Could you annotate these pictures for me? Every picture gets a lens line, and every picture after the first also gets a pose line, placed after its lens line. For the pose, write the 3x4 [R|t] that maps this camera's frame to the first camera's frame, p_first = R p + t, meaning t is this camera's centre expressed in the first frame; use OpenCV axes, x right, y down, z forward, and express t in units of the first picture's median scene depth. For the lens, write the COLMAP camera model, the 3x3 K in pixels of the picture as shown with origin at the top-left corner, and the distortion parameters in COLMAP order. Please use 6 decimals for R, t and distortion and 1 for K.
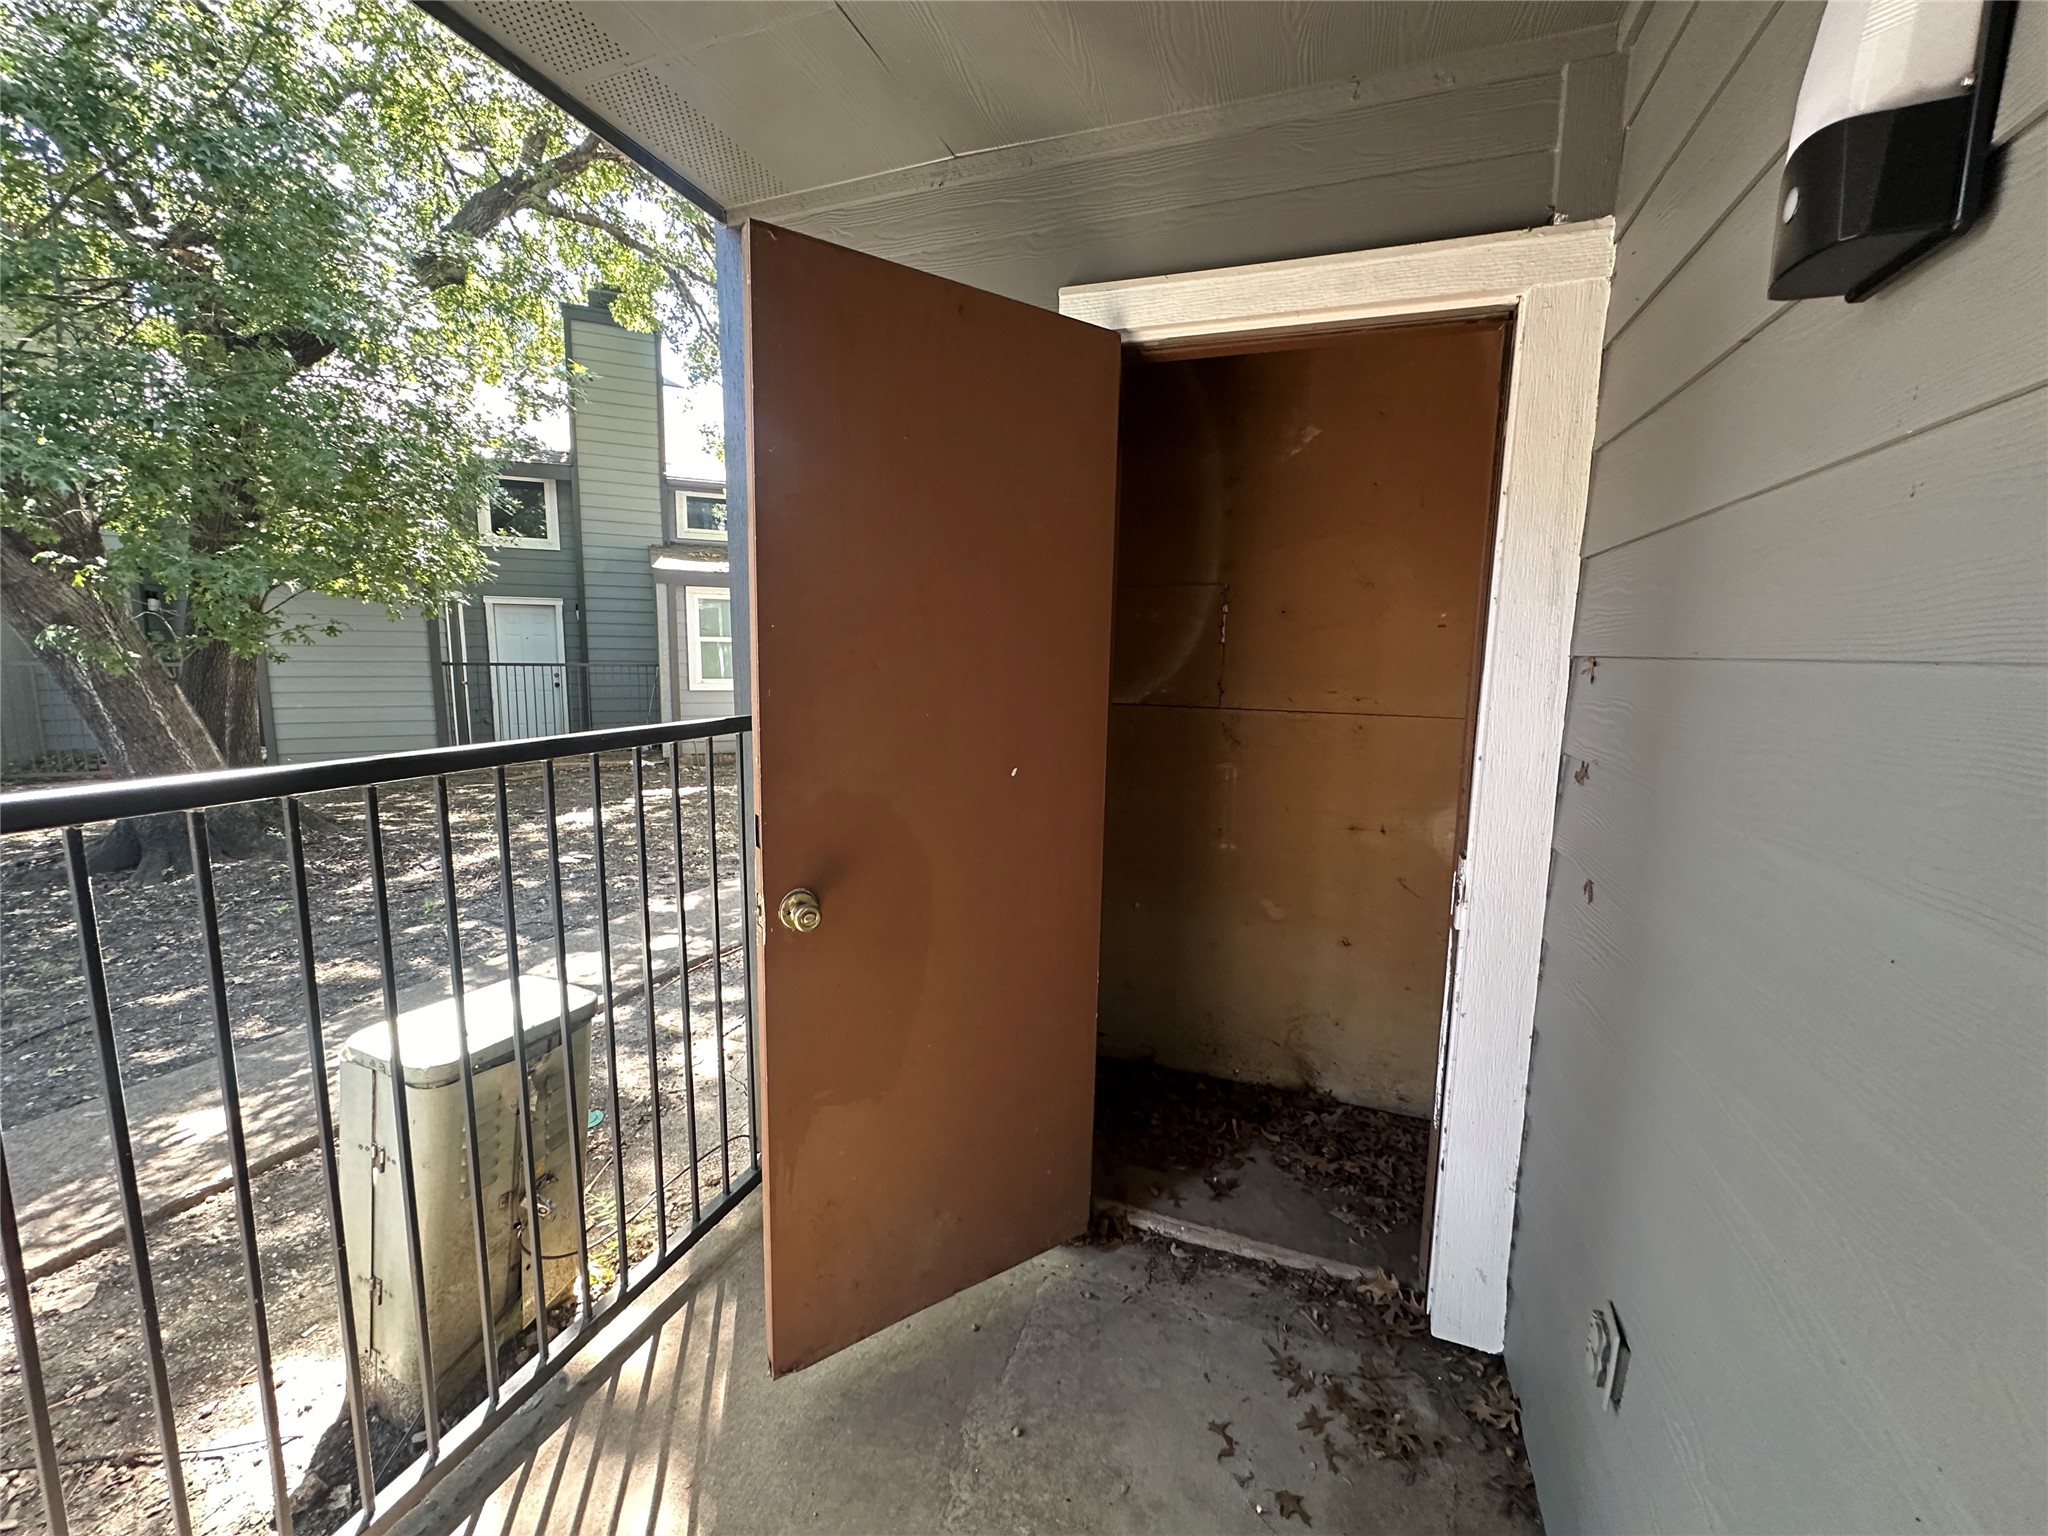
lens RADIAL K [[817.7, 0, 1023.3], [0, 817.7, 762.6], [0, 0, 1]] dist [-0.000705, 0.000638]
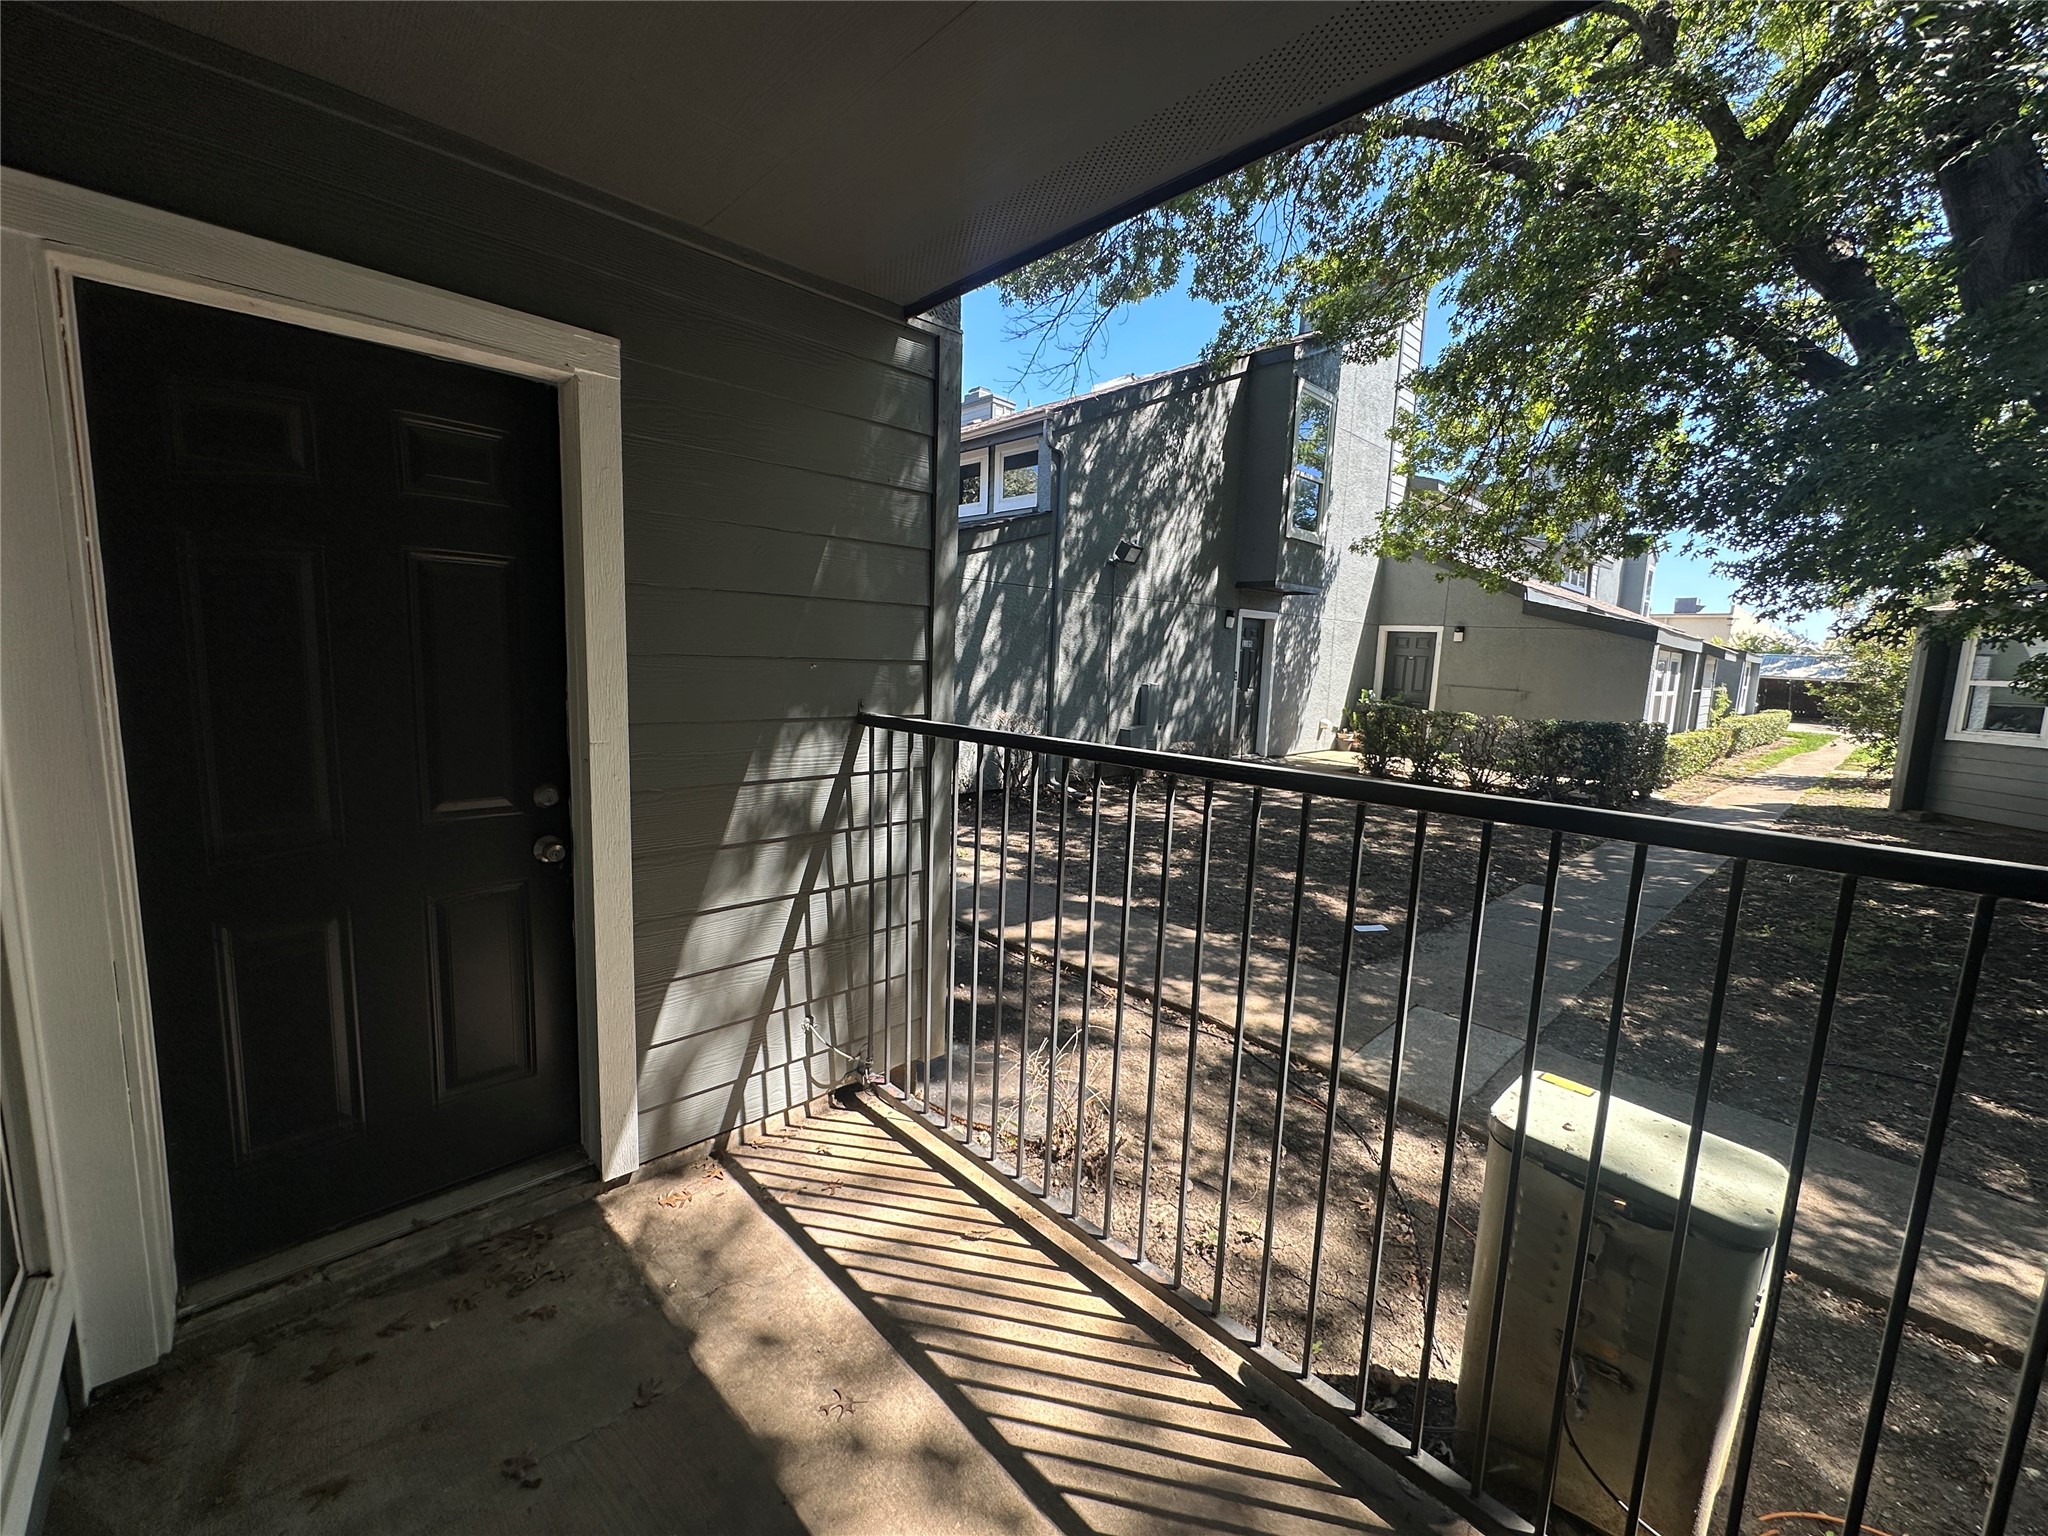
lens RADIAL K [[817.7, 0, 1022.9], [0, 817.7, 766.8], [0, 0, 1]] dist [-0.000705, 0.000638]
pose [[-0.427682, 0.098460, -0.898551, 0.298770], [-0.170631, 0.967385, 0.187218, -0.107090], [0.887678, 0.233391, -0.396933, 0.641950]]
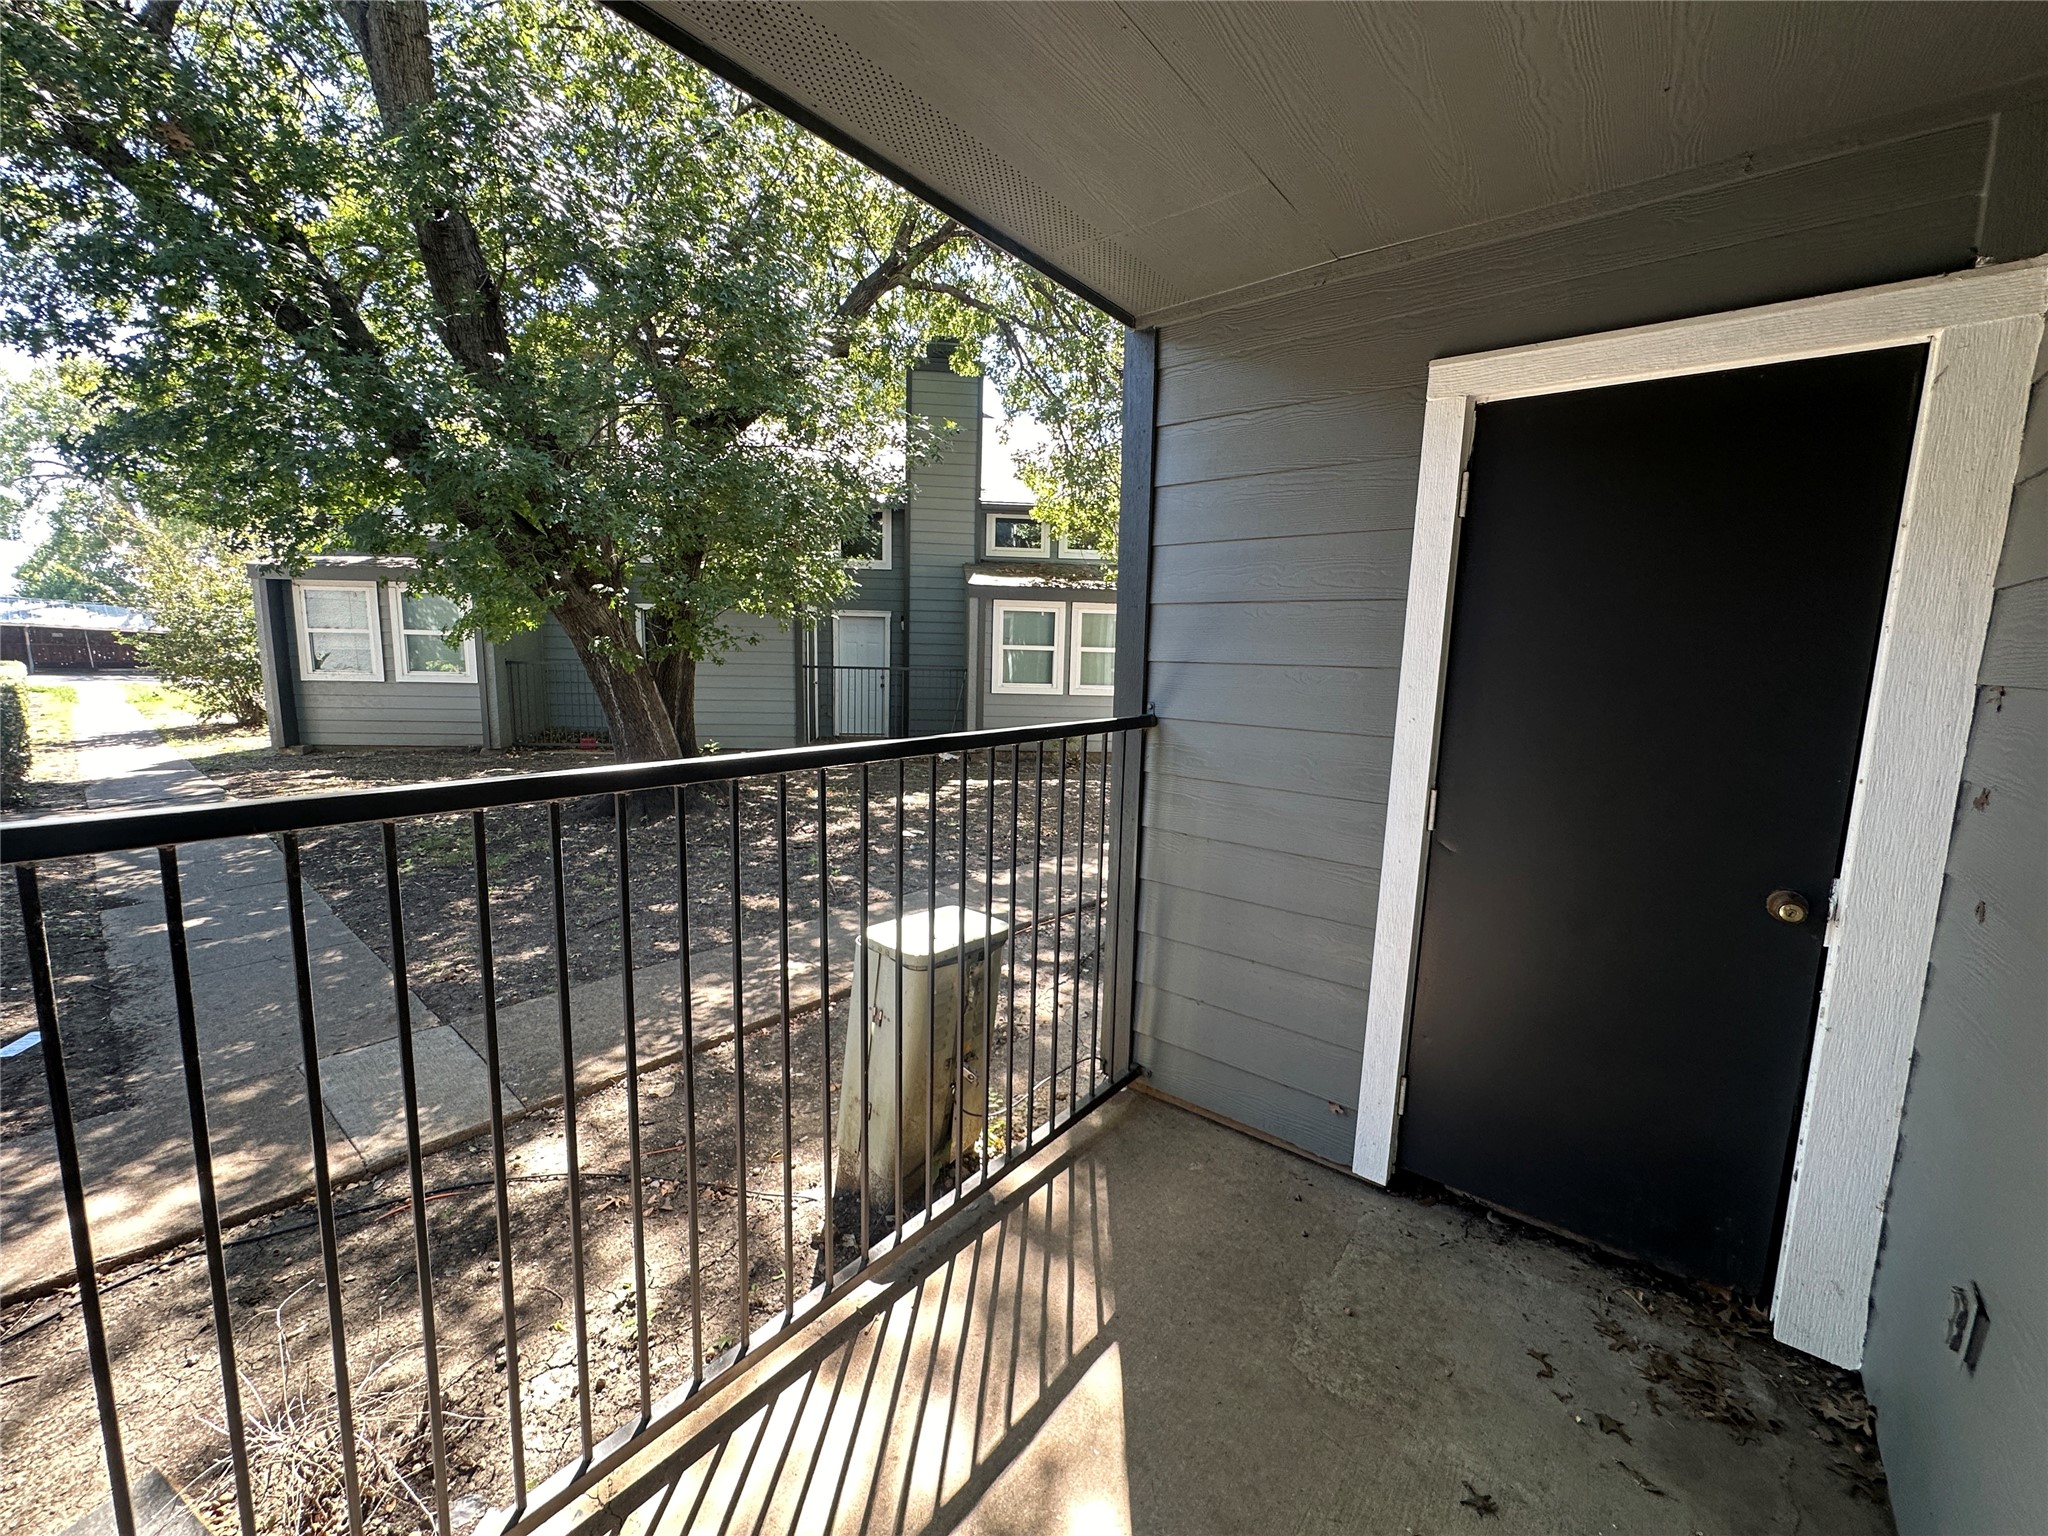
lens RADIAL K [[817.7, 0, 1025.4], [0, 817.7, 763.4], [0, 0, 1]] dist [-0.000705, 0.000638]
pose [[0.949276, 0.050146, -0.310420, -0.100275], [-0.052457, 0.998623, 0.000906, 0.021361], [0.310038, 0.015424, 0.950599, -0.250805]]
